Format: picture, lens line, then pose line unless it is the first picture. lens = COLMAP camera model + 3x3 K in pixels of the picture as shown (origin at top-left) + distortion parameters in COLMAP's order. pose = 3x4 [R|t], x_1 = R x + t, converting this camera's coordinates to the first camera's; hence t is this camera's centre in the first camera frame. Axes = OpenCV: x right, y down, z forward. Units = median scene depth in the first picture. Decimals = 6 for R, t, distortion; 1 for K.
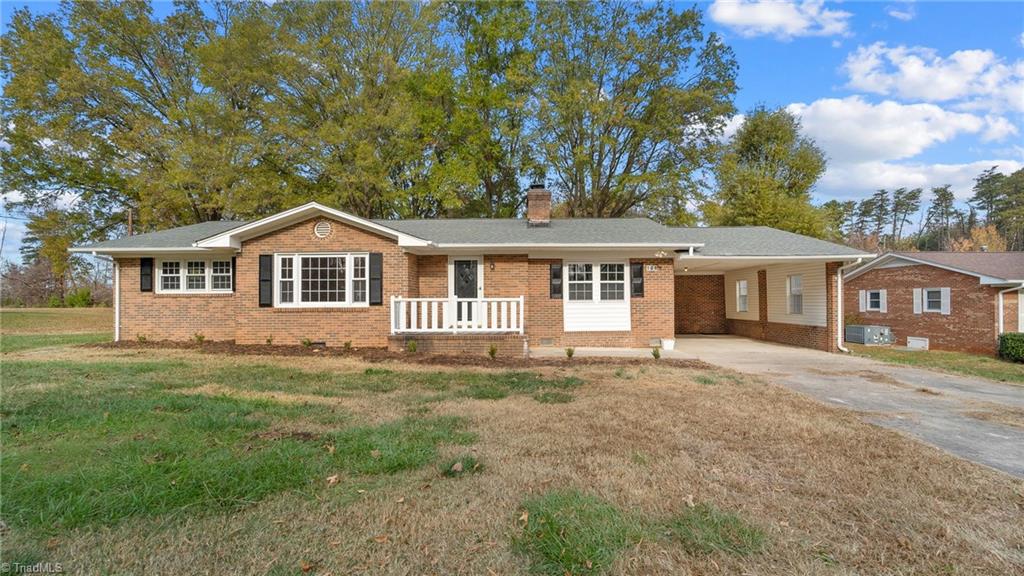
lens RADIAL K [[413.2, 0, 514.9], [0, 413.2, 288.6], [0, 0, 1]] dist [-0.001297, -0.000439]
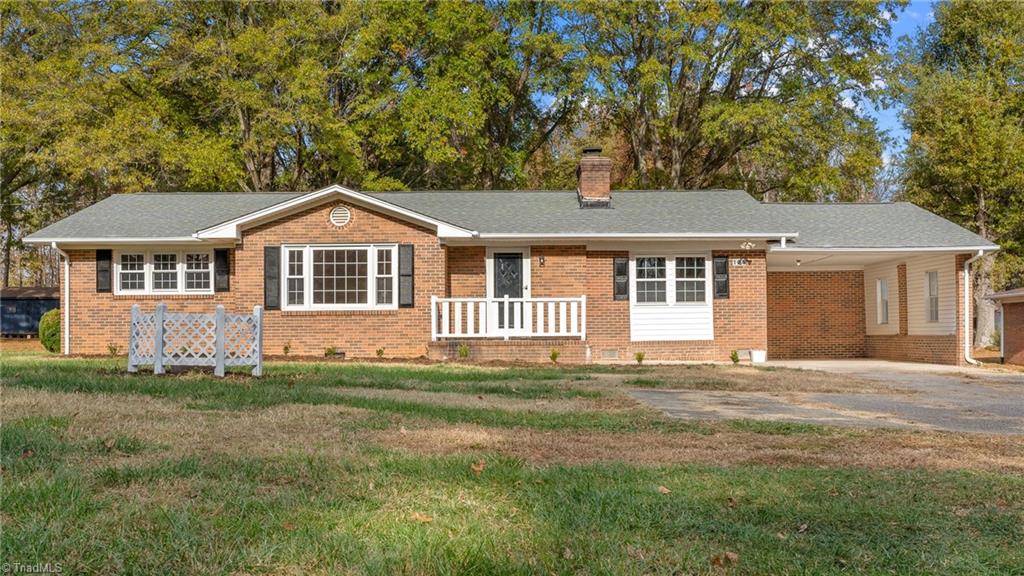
lens RADIAL K [[984.8, 0, 509.9], [0, 984.8, 291.7], [0, 0, 1]] dist [-0.010366, 0.000000]
pose [[0.999865, -0.001026, 0.016418, -0.148517], [0.001225, 0.999926, -0.012144, 0.030518], [-0.016404, 0.012163, 0.999791, -0.917391]]
